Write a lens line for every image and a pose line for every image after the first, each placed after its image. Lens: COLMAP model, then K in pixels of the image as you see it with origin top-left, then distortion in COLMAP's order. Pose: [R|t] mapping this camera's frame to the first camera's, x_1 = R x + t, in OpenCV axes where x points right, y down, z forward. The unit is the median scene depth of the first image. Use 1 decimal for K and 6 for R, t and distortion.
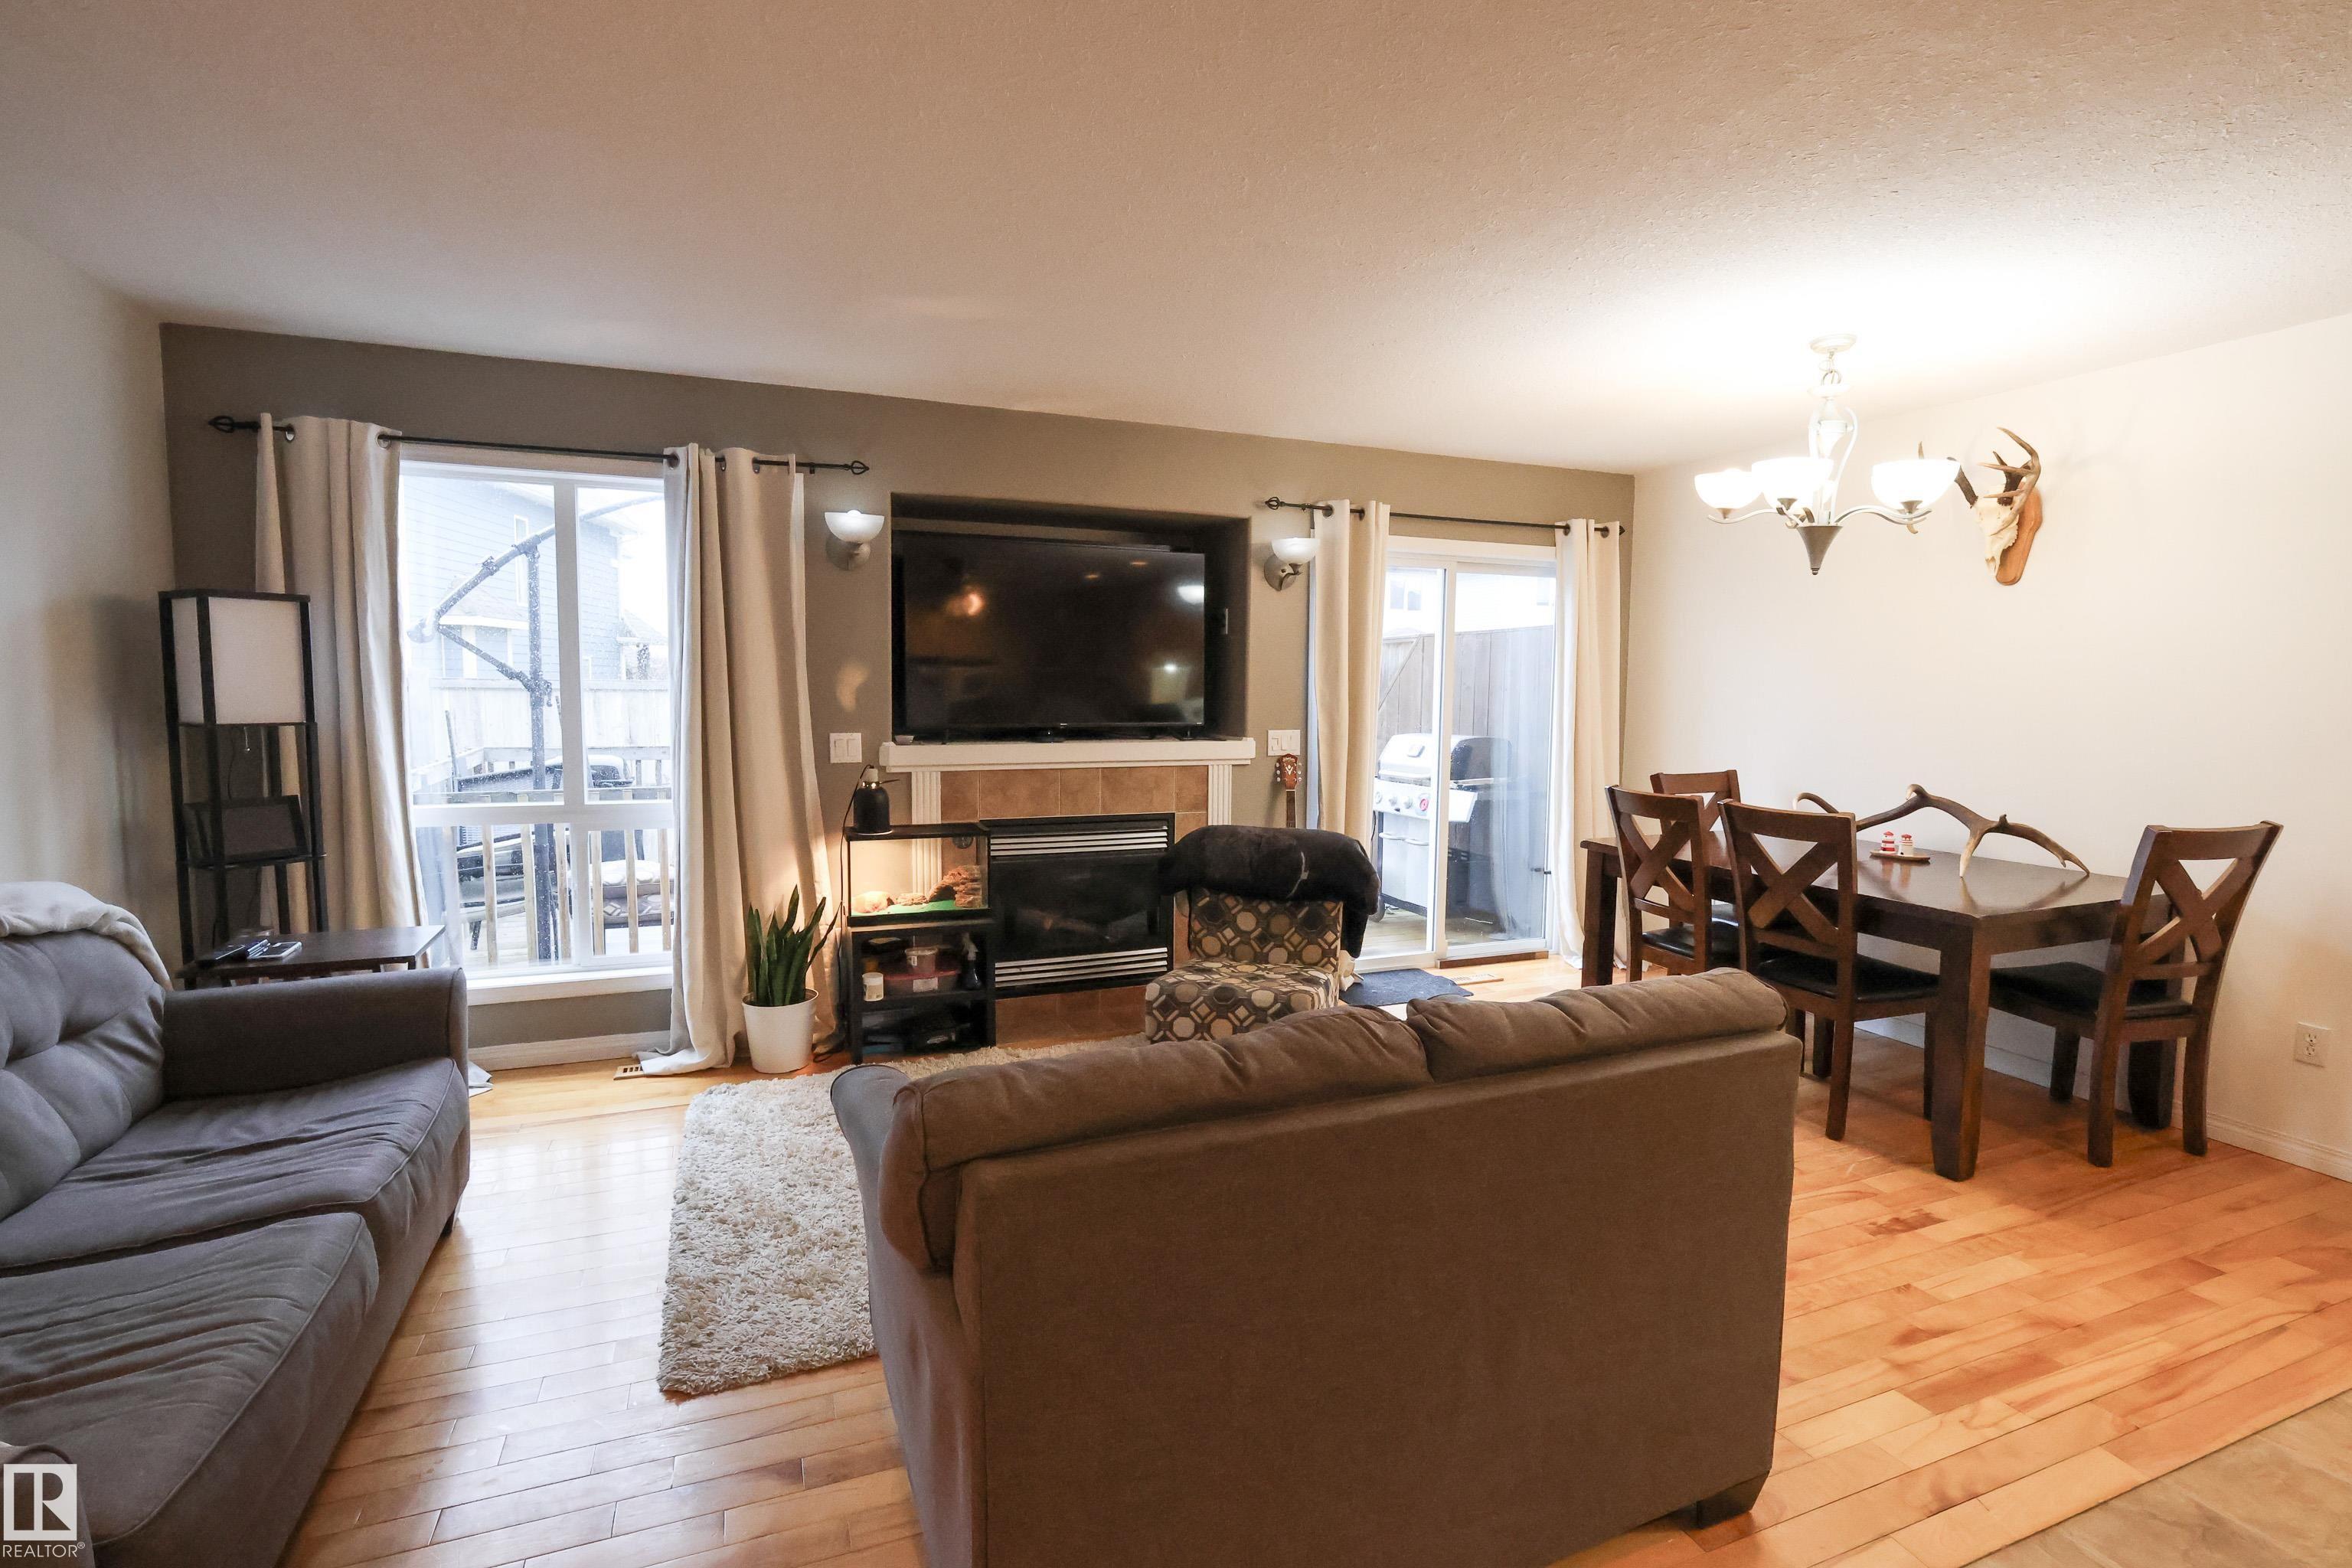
lens RADIAL K [[1087.7, 0, 1176.6], [0, 1087.7, 773.4], [0, 0, 1]] dist [-0.006382, 0.001000]
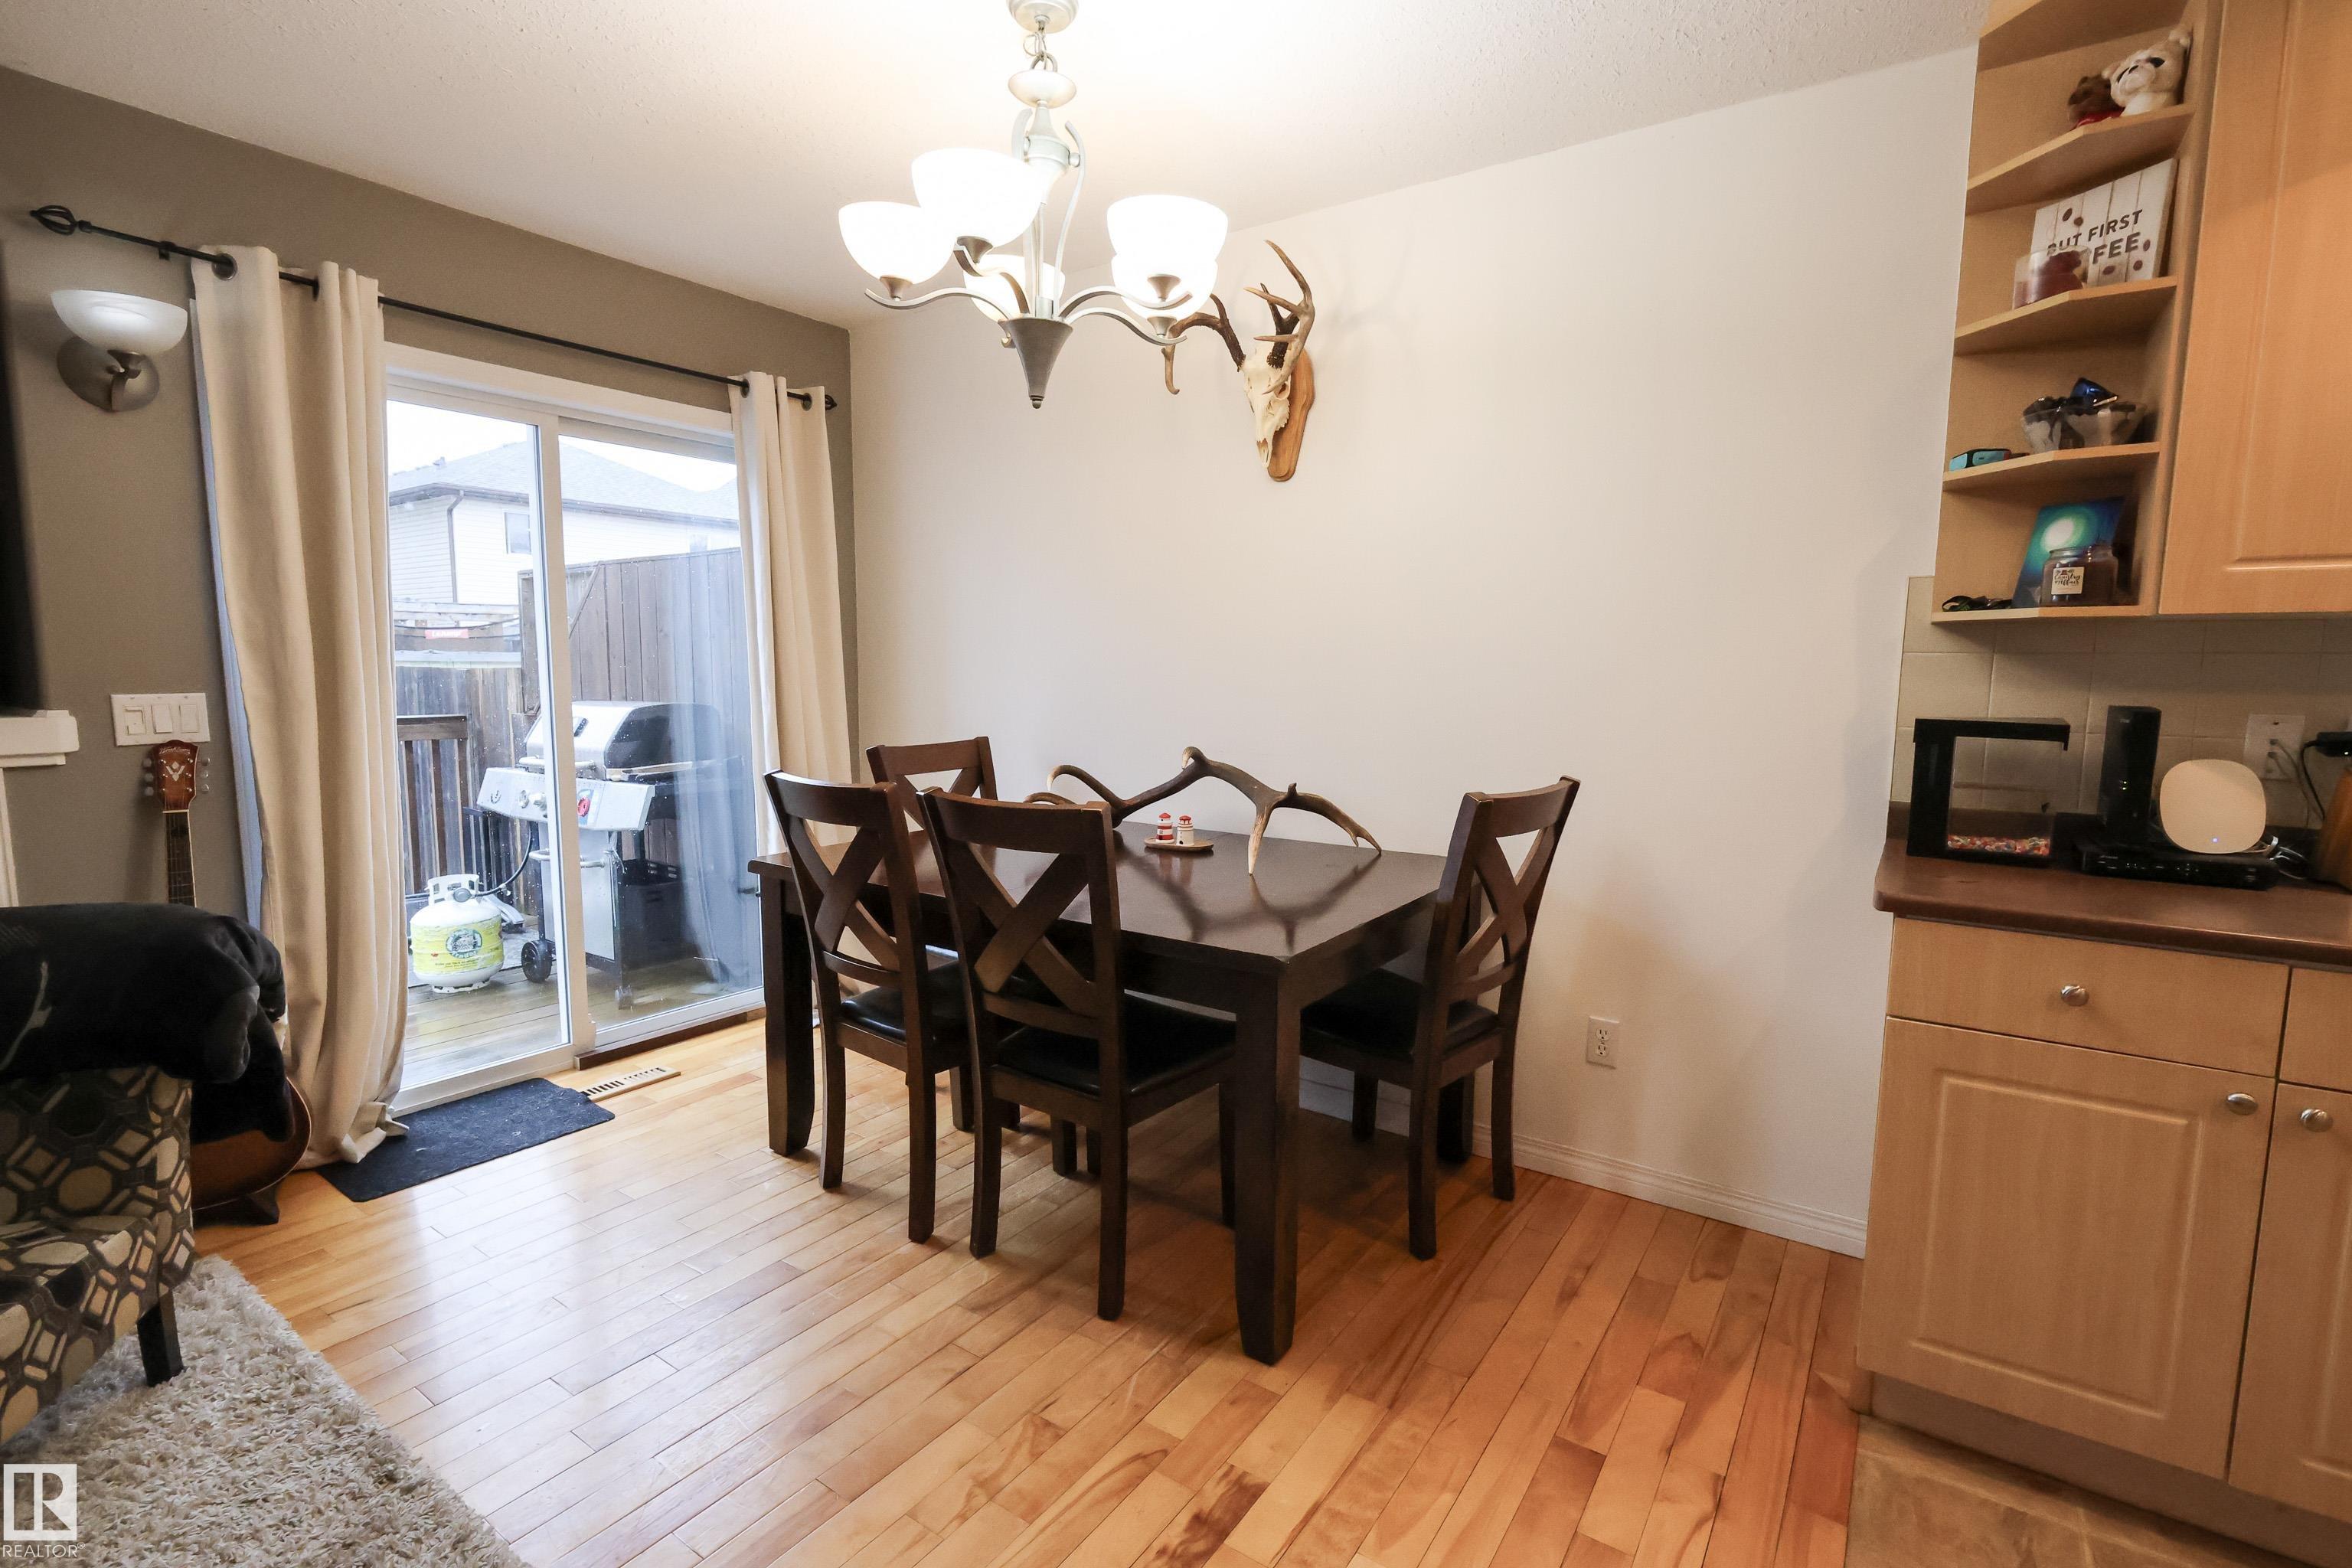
lens RADIAL K [[1082.5, 0, 1172.7], [0, 1082.5, 786.8], [0, 0, 1]] dist [-0.005939, 0.000402]
pose [[0.836957, -0.064815, 0.543418, 0.266141], [0.045447, 0.997764, 0.049010, 0.000523], [-0.545379, -0.016323, 0.838031, 0.386759]]
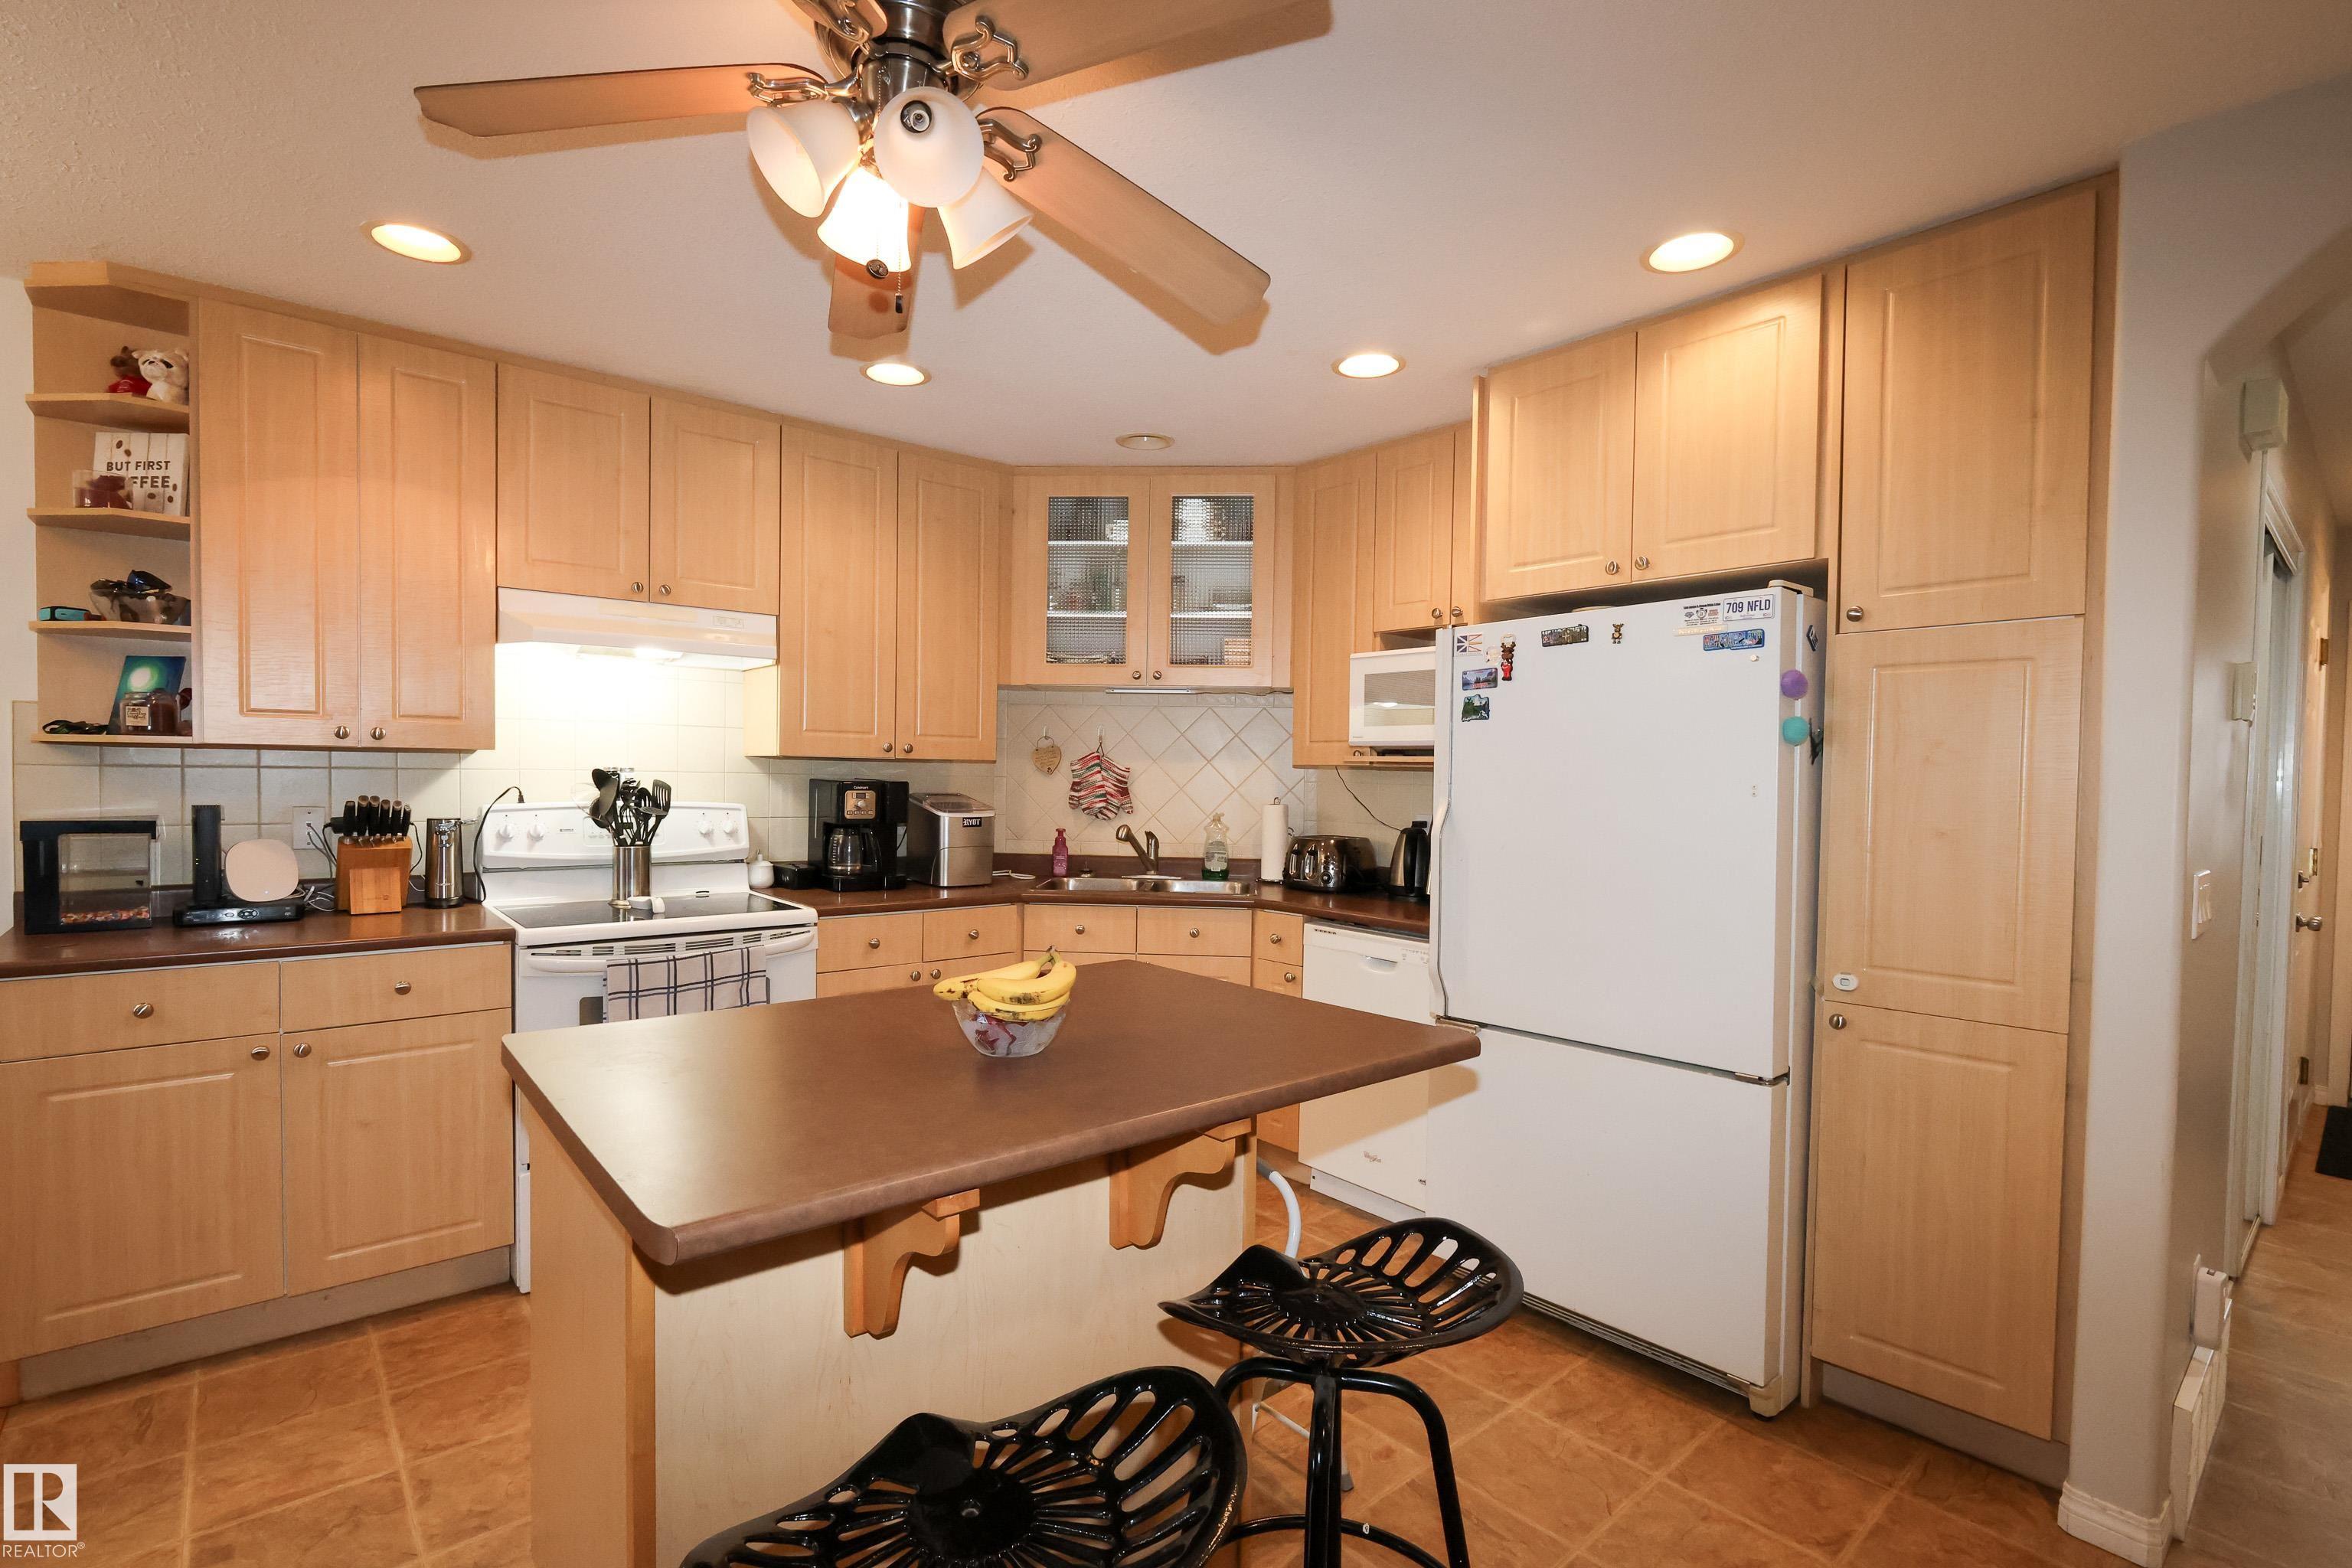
lens RADIAL K [[1088.1, 0, 1163.5], [0, 1088.1, 803.7], [0, 0, 1]] dist [-0.006638, 0.001005]
pose [[-0.313558, -0.043007, 0.948595, 0.051820], [0.060124, 0.996070, 0.065034, -0.001523], [-0.947664, 0.077425, -0.309740, 0.197059]]
